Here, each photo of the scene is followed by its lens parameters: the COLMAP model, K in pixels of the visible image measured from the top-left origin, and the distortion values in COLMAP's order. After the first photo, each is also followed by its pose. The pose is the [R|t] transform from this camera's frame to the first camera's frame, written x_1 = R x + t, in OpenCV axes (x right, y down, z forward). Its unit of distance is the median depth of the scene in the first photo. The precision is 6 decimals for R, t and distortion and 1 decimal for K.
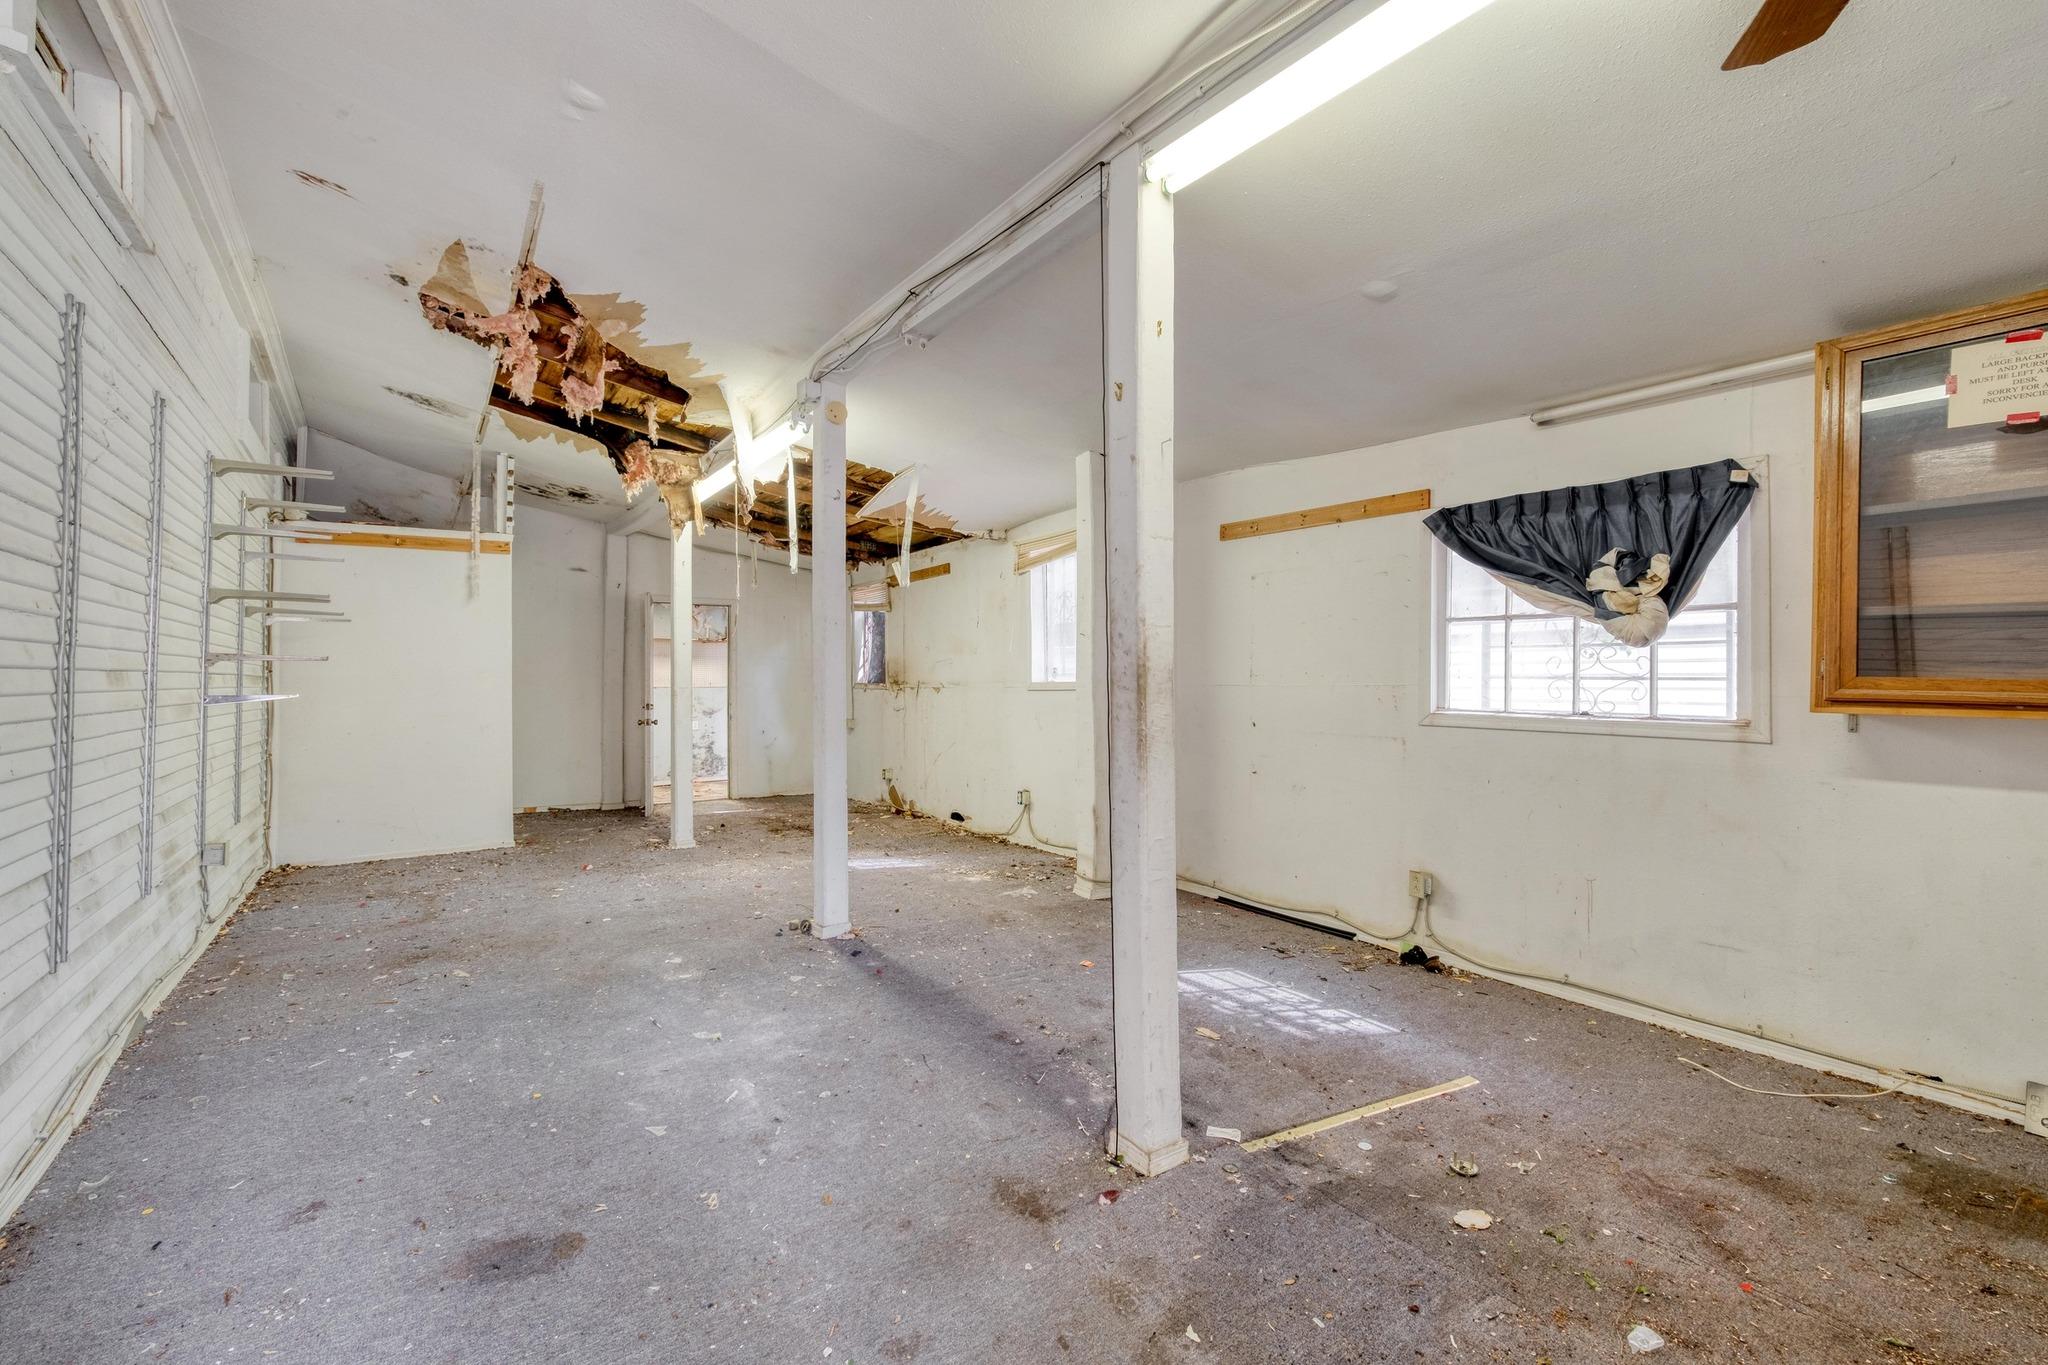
lens RADIAL K [[880.8, 0, 1028.3], [0, 880.8, 678.6], [0, 0, 1]] dist [0.006794, -0.004349]
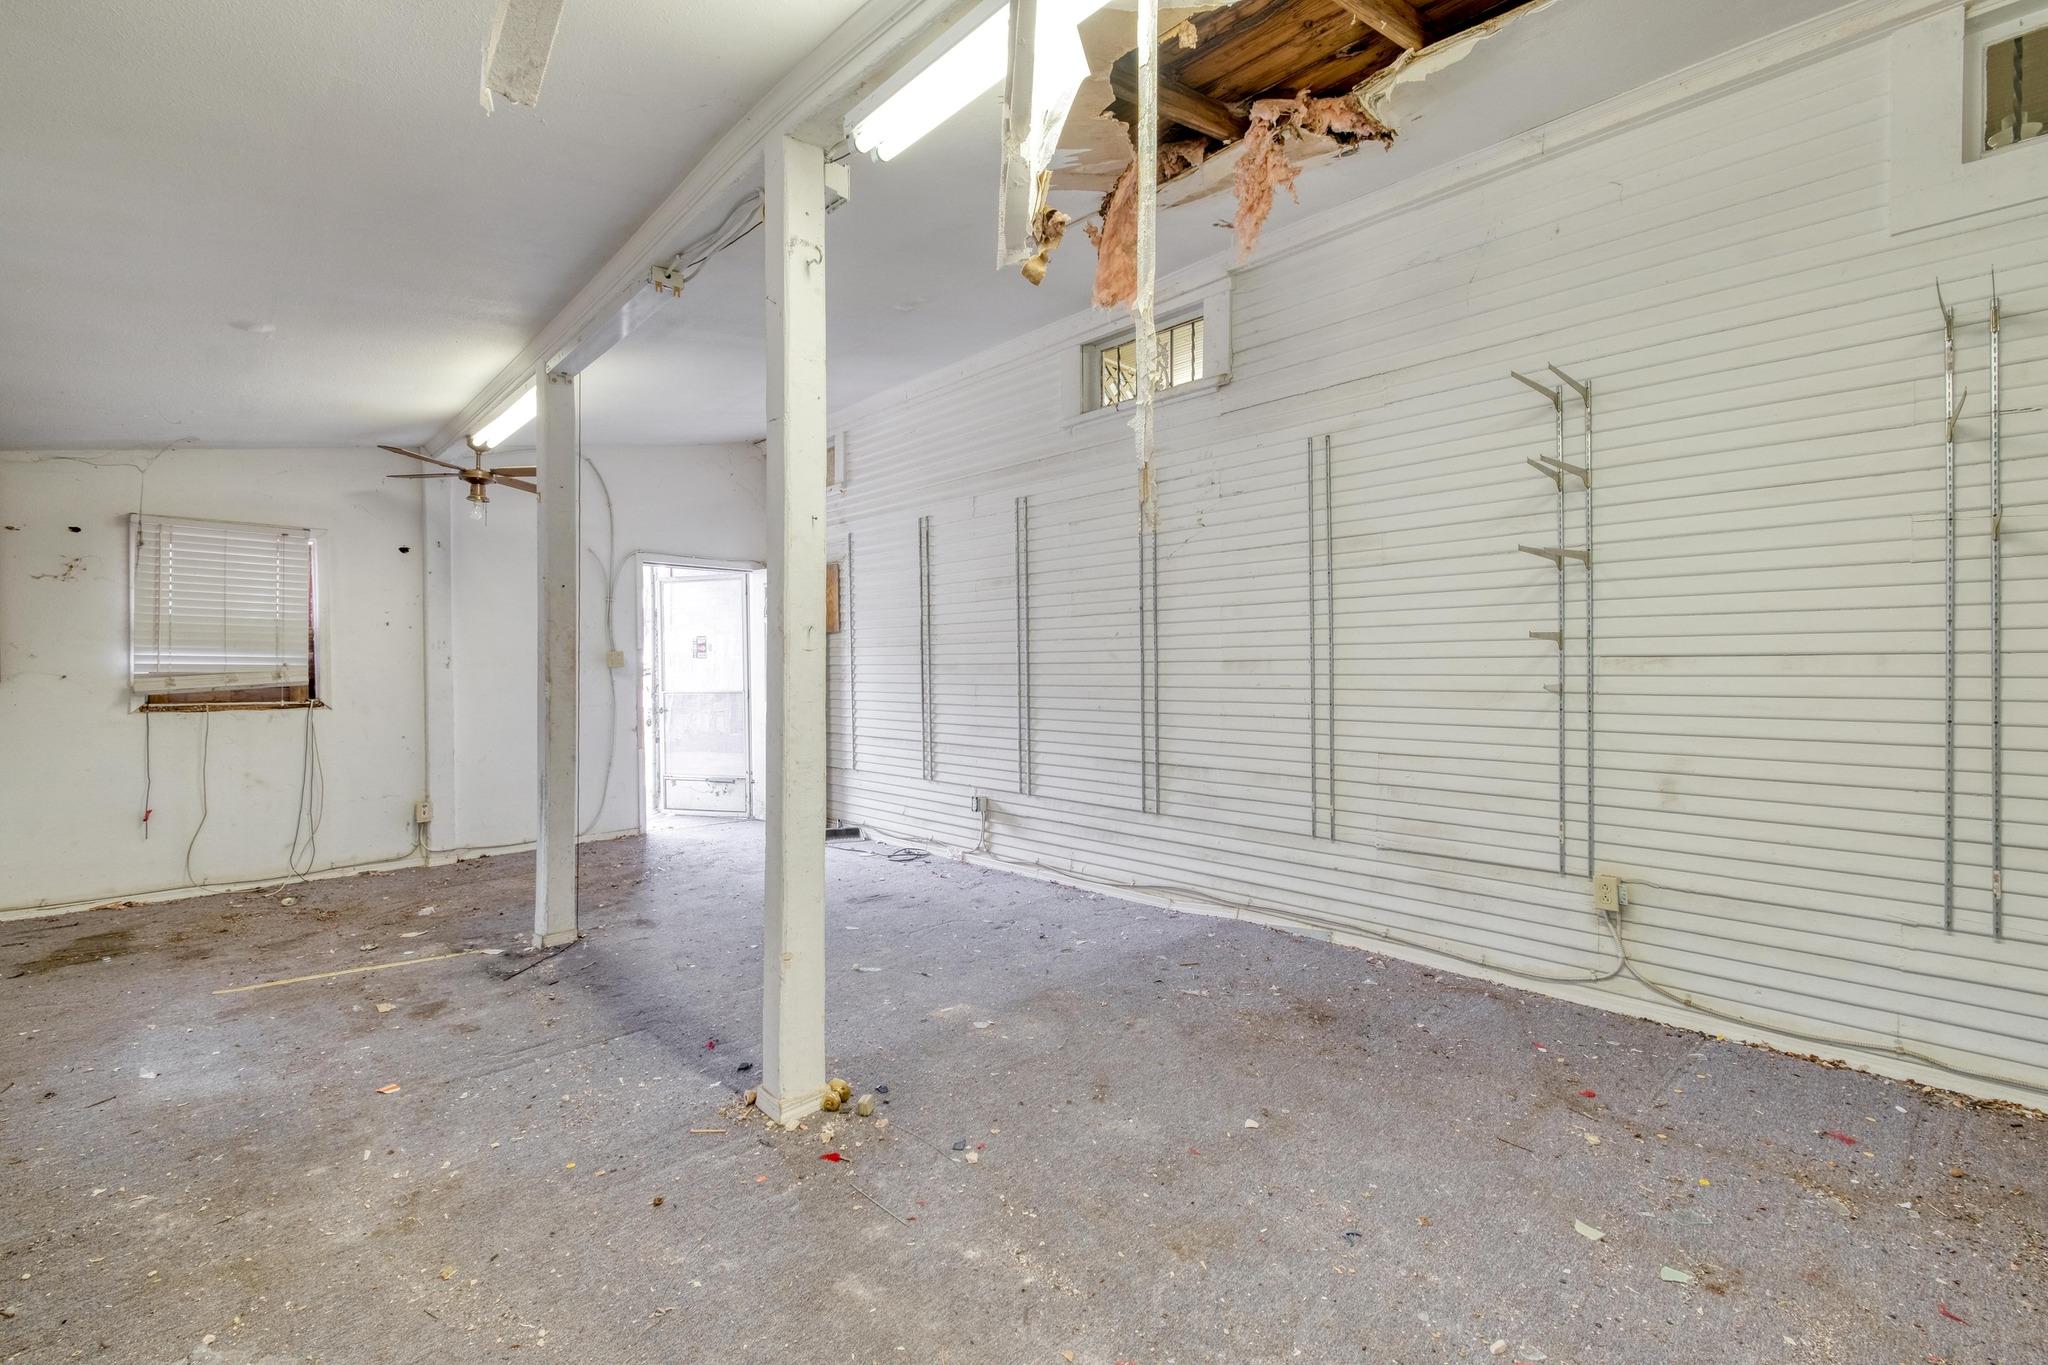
lens RADIAL K [[880.8, 0, 1028.3], [0, 880.8, 678.6], [0, 0, 1]] dist [0.006794, -0.004349]
pose [[-0.987679, 0.002533, -0.156471, -0.378472], [0.001390, 0.999972, 0.007416, 0.006989], [0.156486, 0.007107, -0.987655, 2.110461]]
